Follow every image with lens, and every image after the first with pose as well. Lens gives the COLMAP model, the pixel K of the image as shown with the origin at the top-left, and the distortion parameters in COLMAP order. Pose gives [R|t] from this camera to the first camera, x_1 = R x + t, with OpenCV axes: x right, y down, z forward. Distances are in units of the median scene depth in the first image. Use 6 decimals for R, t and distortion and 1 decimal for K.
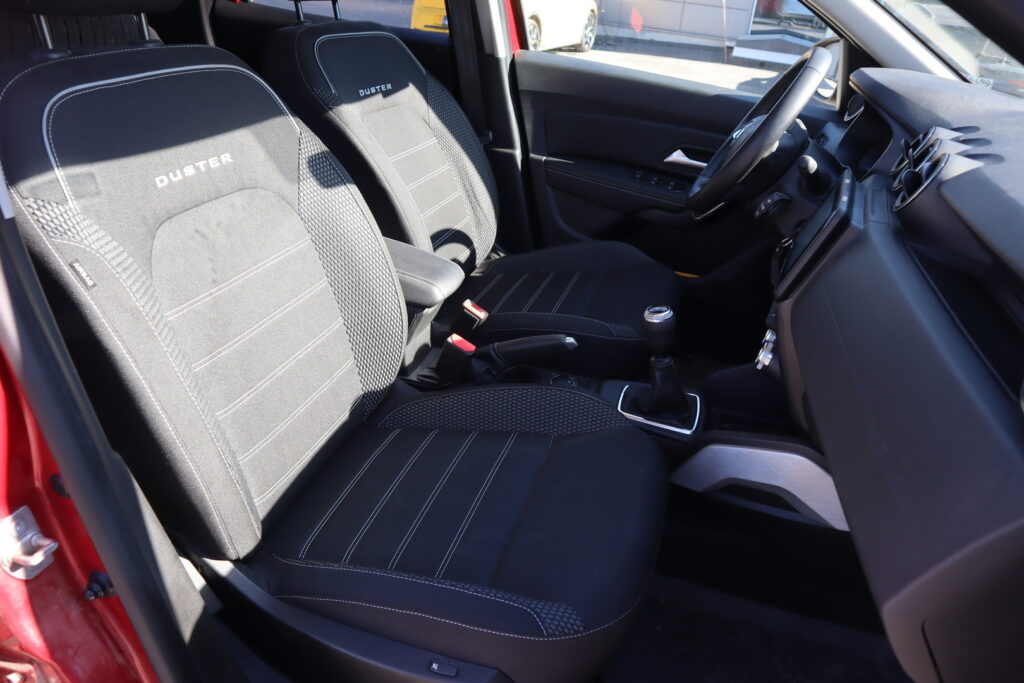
lens RADIAL K [[709.8, 0, 512.0], [0, 709.8, 341.5], [0, 0, 1]] dist [-0.080242, 0.001202]
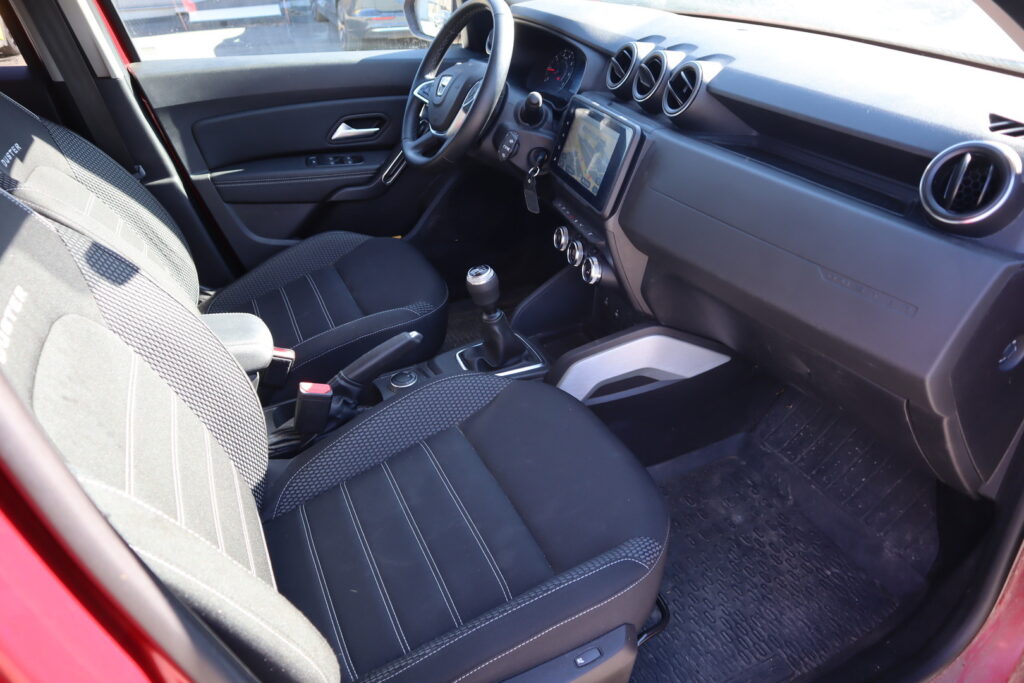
lens RADIAL K [[708.7, 0, 512.0], [0, 708.7, 341.5], [0, 0, 1]] dist [-0.089511, 0.066042]
pose [[0.743643, -0.426126, 0.515181, -0.226805], [0.396087, 0.901577, 0.173993, -0.076168], [-0.538619, 0.074668, 0.839235, 0.072880]]
